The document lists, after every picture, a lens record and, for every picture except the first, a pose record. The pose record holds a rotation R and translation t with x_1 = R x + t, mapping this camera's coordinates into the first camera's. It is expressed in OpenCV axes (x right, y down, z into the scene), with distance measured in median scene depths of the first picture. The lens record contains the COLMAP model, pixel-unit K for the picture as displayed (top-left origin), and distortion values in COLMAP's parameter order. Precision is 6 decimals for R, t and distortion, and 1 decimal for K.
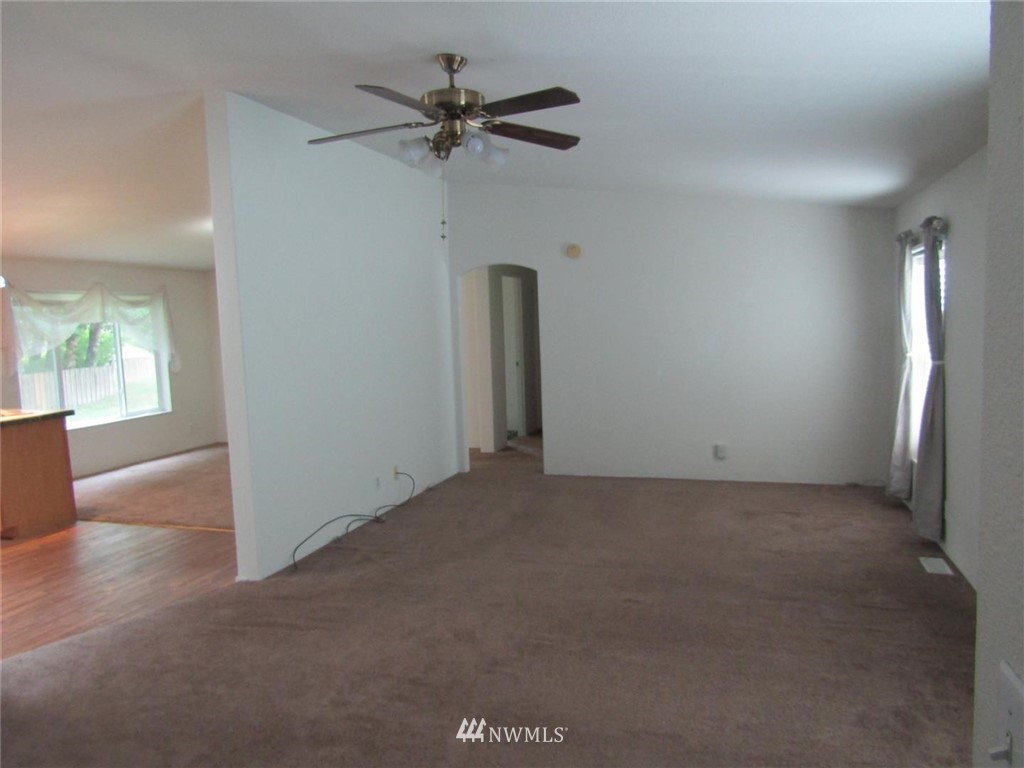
lens RADIAL K [[724.2, 0, 511.9], [0, 724.2, 385.7], [0, 0, 1]] dist [-0.010661, 0.000168]
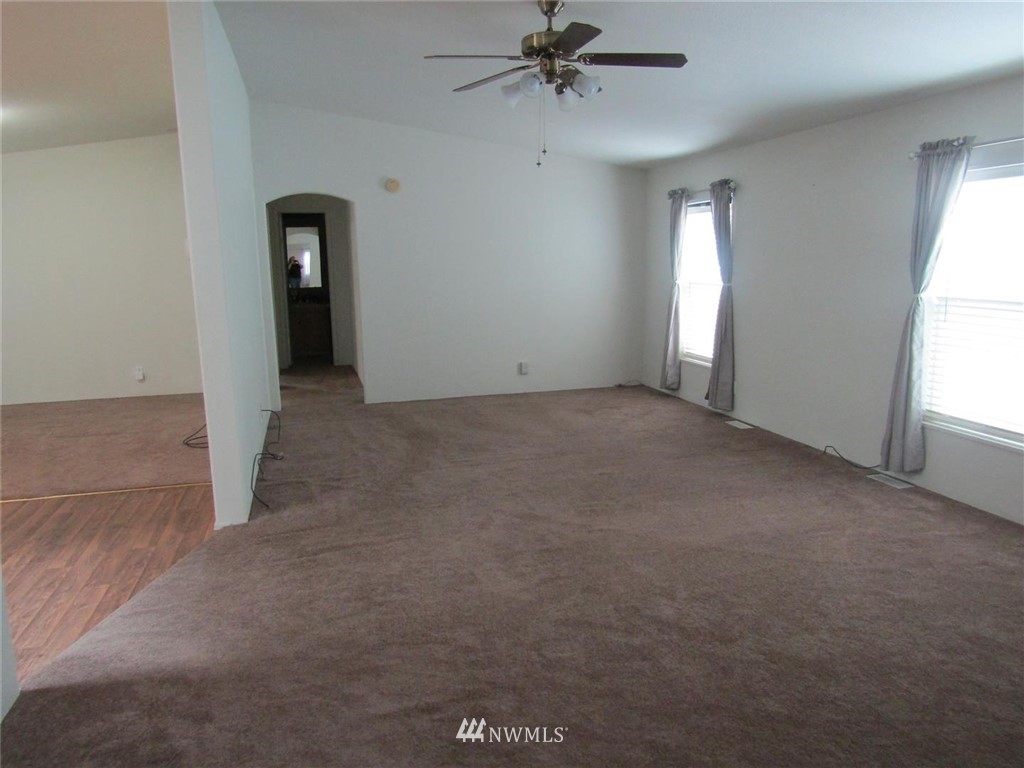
lens RADIAL K [[724.2, 0, 511.2], [0, 724.2, 380.9], [0, 0, 1]] dist [-0.010661, 0.000168]
pose [[0.830107, -0.074358, 0.552625, -0.550632], [0.039422, 0.996415, 0.074855, 0.033543], [-0.556209, -0.040352, 0.830062, 0.053293]]
